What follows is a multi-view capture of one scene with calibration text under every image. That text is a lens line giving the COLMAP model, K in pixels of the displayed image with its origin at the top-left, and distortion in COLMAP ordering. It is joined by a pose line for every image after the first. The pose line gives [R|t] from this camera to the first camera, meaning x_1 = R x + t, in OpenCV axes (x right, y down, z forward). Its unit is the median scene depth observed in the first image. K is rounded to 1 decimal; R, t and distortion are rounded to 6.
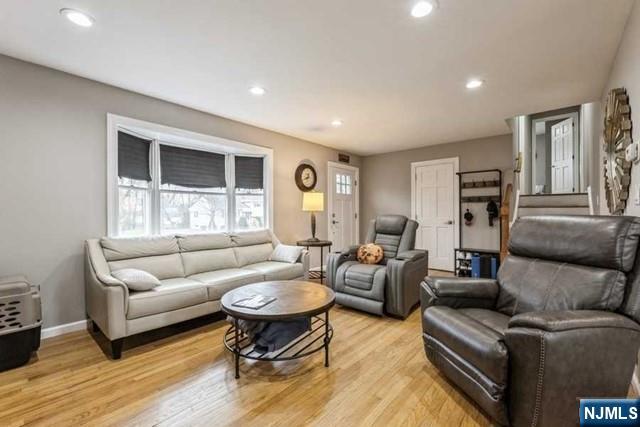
lens RADIAL K [[276.1, 0, 319.3], [0, 276.1, 210.4], [0, 0, 1]] dist [0.001232, -0.003348]
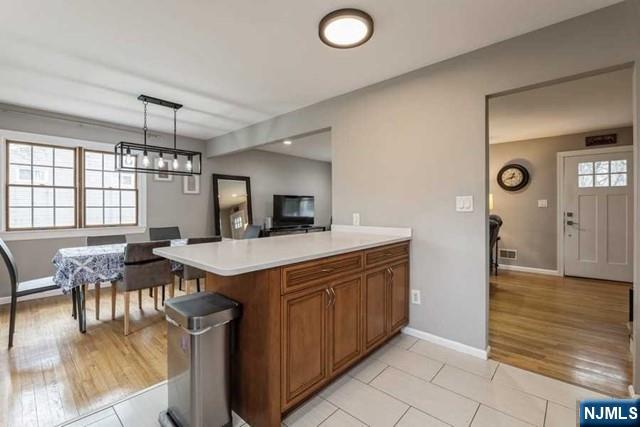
lens RADIAL K [[276.1, 0, 324.1], [0, 276.1, 207.8], [0, 0, 1]] dist [0.001232, -0.003348]
pose [[-0.012237, 0.003826, -0.999918, 1.126228], [0.006429, 0.999972, 0.003747, -0.013707], [0.999904, -0.006382, -0.012261, 0.334788]]
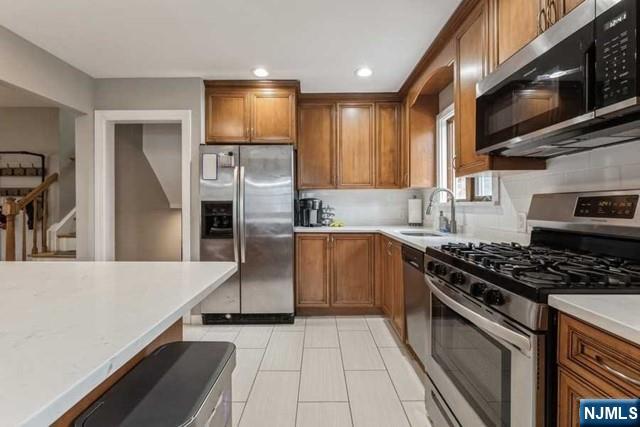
lens RADIAL K [[267.7, 0, 314.5], [0, 267.7, 207.4], [0, 0, 1]] dist [0.000638, 0.000182]
pose [[0.751897, -0.002985, 0.659274, 0.759662], [-0.002689, 0.999968, 0.007595, -0.010259], [-0.659276, -0.007484, 0.751864, -0.025201]]
